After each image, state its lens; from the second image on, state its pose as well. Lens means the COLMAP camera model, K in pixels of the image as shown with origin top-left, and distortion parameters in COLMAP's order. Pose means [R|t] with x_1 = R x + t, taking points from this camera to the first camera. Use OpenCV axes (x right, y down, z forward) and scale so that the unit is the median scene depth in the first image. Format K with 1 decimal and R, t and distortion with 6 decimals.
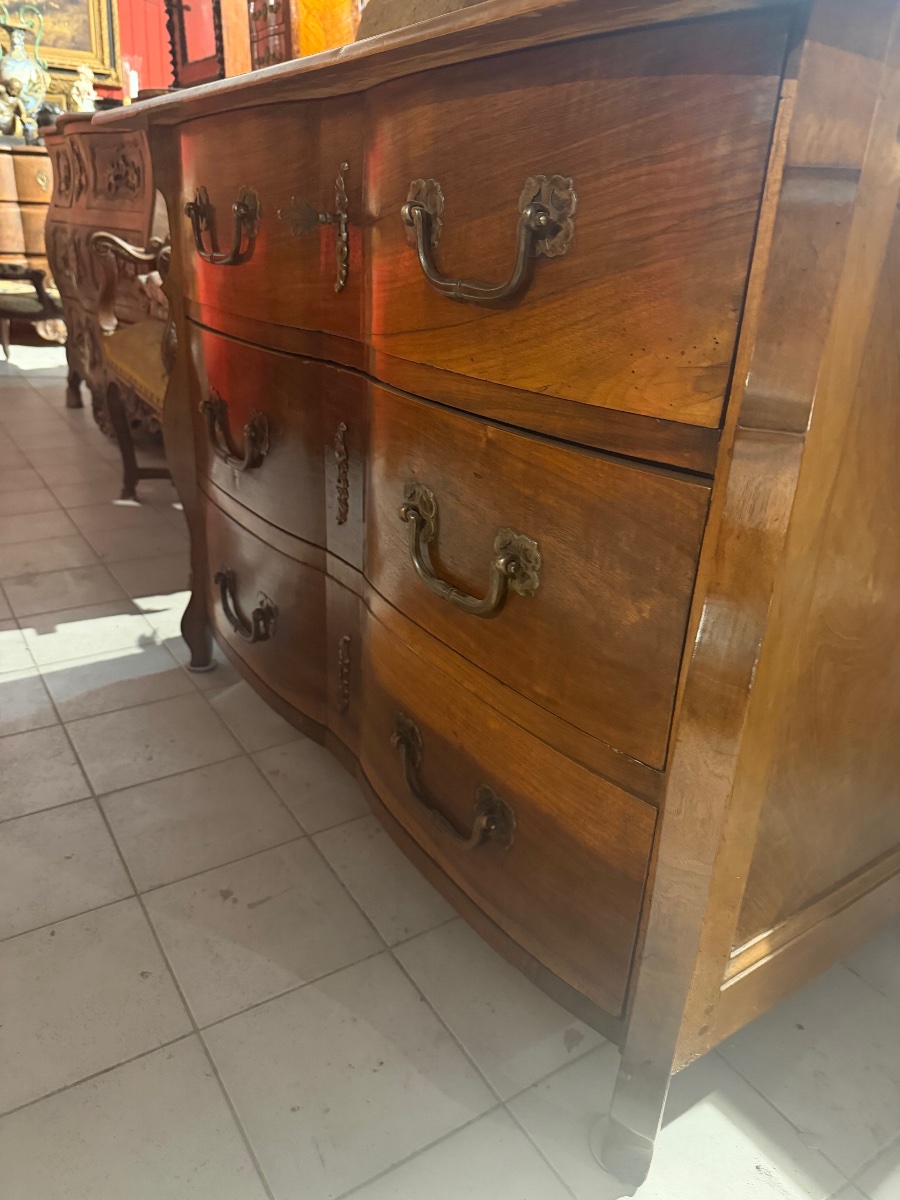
lens RADIAL K [[859.1, 0, 450.0], [0, 859.1, 600.0], [0, 0, 1]] dist [0.003840, -0.022448]
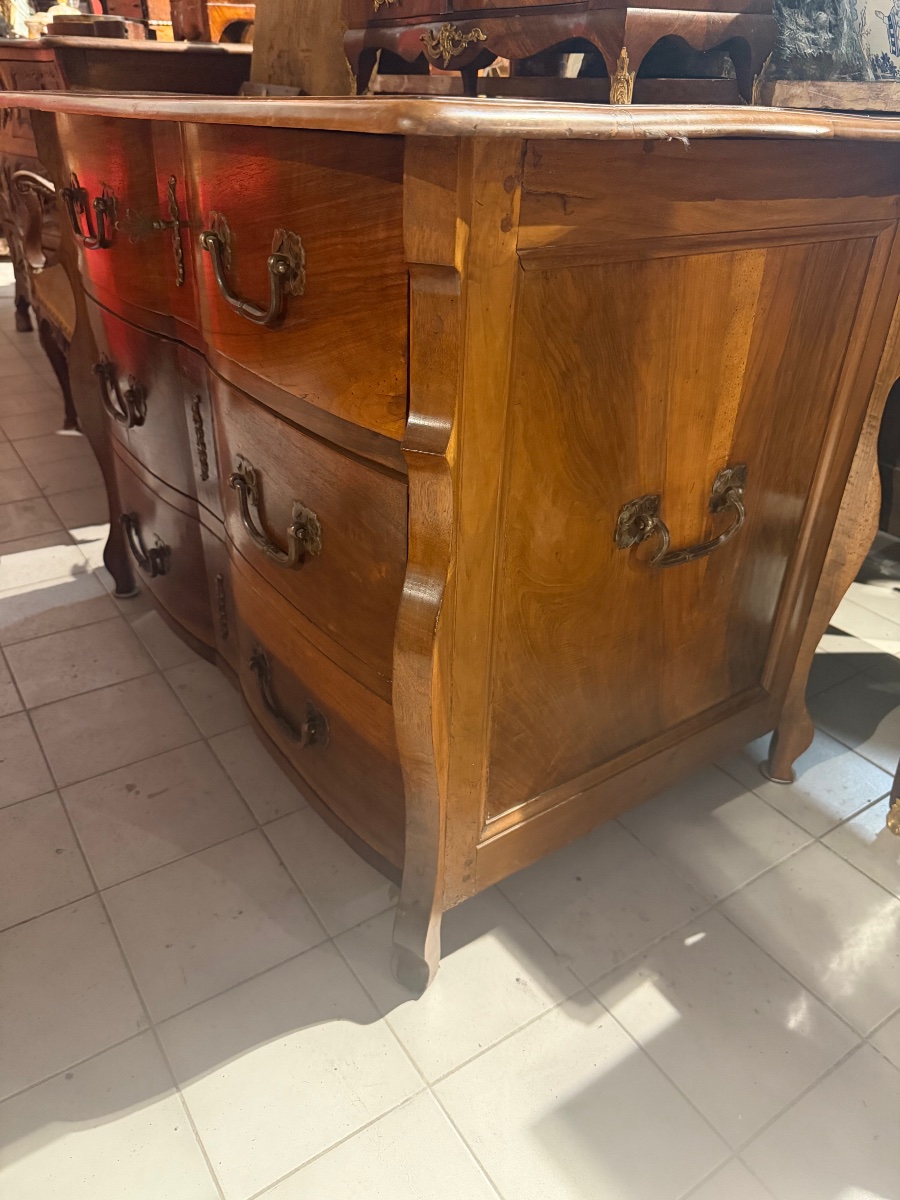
lens RADIAL K [[852.3, 0, 450.0], [0, 852.3, 600.0], [0, 0, 1]] dist [0.008676, -0.025011]
pose [[0.999748, -0.021640, 0.005900, 0.193436], [0.020768, 0.992429, 0.121055, -0.060075], [-0.008475, -0.120902, 0.992628, -0.177035]]
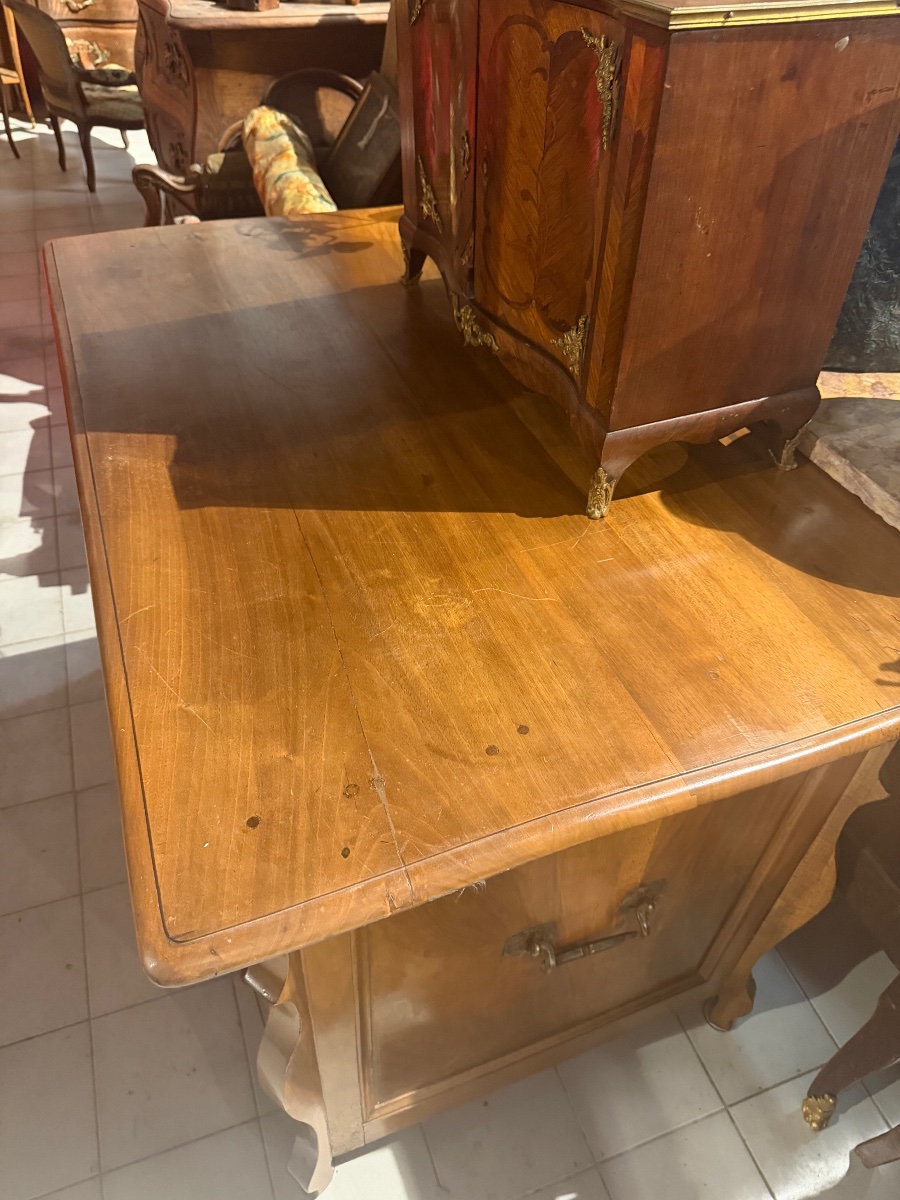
lens RADIAL K [[852.3, 0, 450.0], [0, 852.3, 600.0], [0, 0, 1]] dist [0.008676, -0.025011]
pose [[0.975296, 0.149544, -0.162586, 0.400748], [-0.088041, 0.938171, 0.334790, -0.656150], [0.202599, -0.312205, 0.928160, -0.051994]]
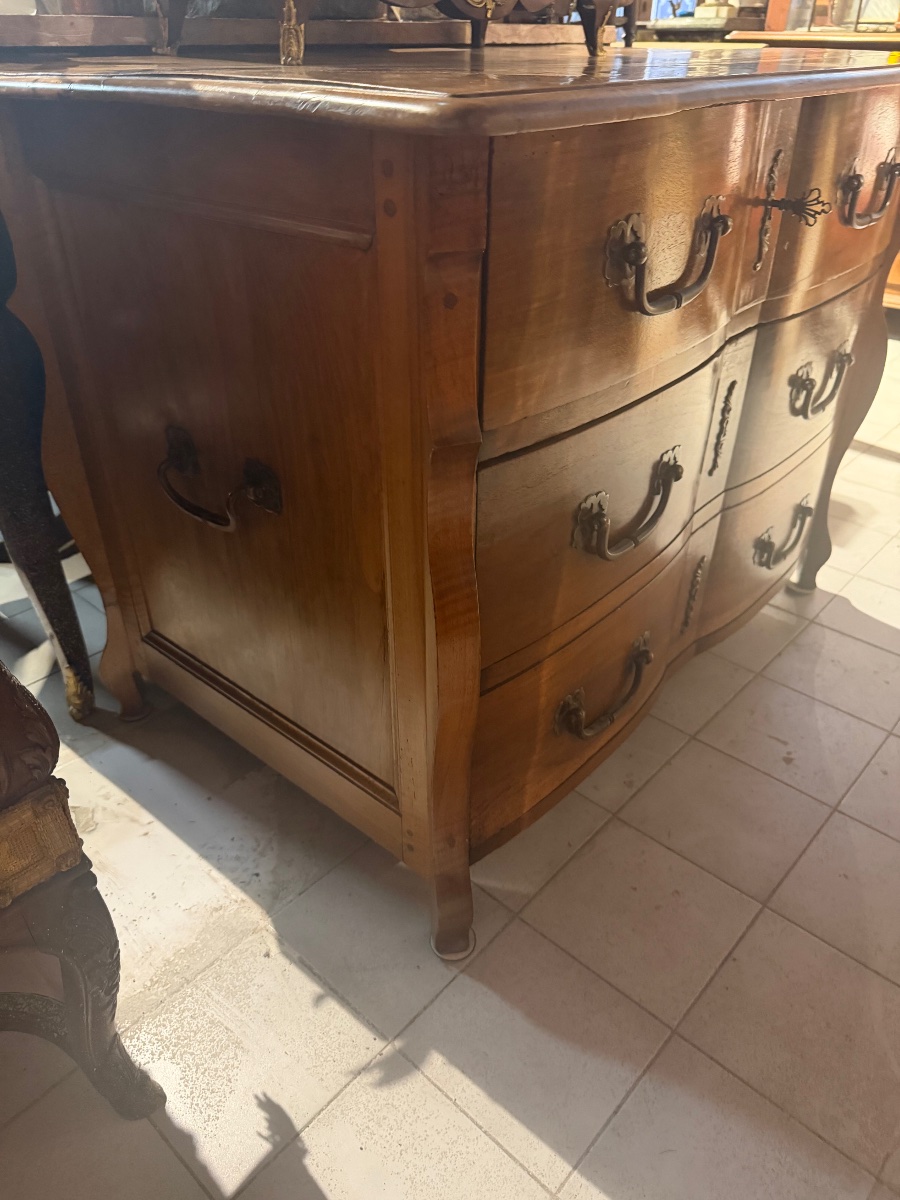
lens RADIAL K [[859.1, 0, 450.0], [0, 859.1, 600.0], [0, 0, 1]] dist [0.003840, -0.022448]
pose [[-0.245368, -0.570451, 0.783824, -0.988313], [0.376887, 0.688804, 0.619278, -0.772808], [-0.893169, 0.447364, 0.045985, 1.285804]]
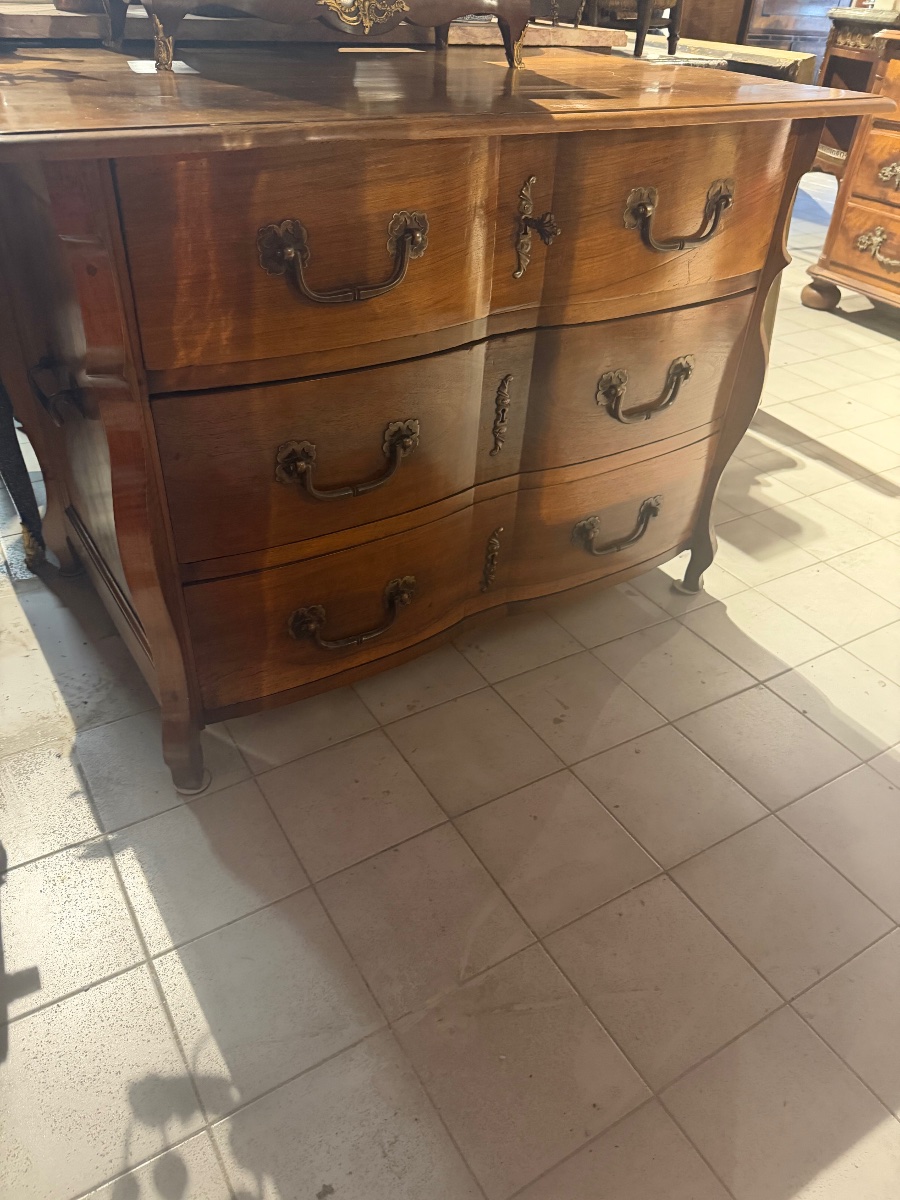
lens RADIAL K [[859.1, 0, 450.0], [0, 859.1, 600.0], [0, 0, 1]] dist [0.003840, -0.022448]
pose [[0.033592, -0.625089, 0.779830, -1.232389], [0.353792, 0.737184, 0.575665, -0.665886], [-0.934721, 0.256560, 0.245915, 0.777882]]
